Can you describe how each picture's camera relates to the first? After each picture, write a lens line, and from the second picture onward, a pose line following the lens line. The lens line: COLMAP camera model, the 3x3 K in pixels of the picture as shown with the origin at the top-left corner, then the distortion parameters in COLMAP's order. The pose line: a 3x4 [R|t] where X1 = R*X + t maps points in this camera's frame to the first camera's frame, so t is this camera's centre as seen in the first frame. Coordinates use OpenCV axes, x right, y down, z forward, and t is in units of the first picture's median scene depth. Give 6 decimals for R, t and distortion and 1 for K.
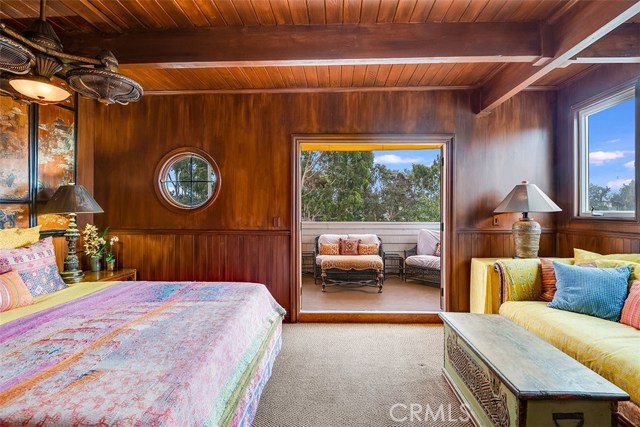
lens RADIAL K [[289.5, 0, 303.5], [0, 289.5, 210.3], [0, 0, 1]] dist [-0.001050, -0.005561]
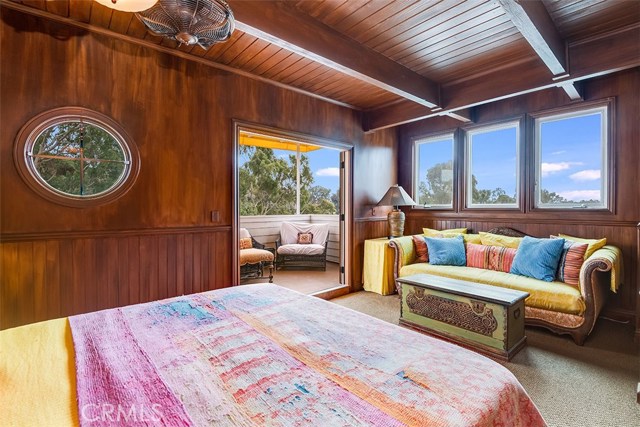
lens RADIAL K [[289.5, 0, 322.7], [0, 289.5, 209.9], [0, 0, 1]] dist [-0.001050, -0.005561]
pose [[0.747039, -0.008061, 0.664731, -0.434338], [-0.001833, 0.999898, 0.014185, 0.007396], [-0.664777, -0.011815, 0.746948, 0.138114]]
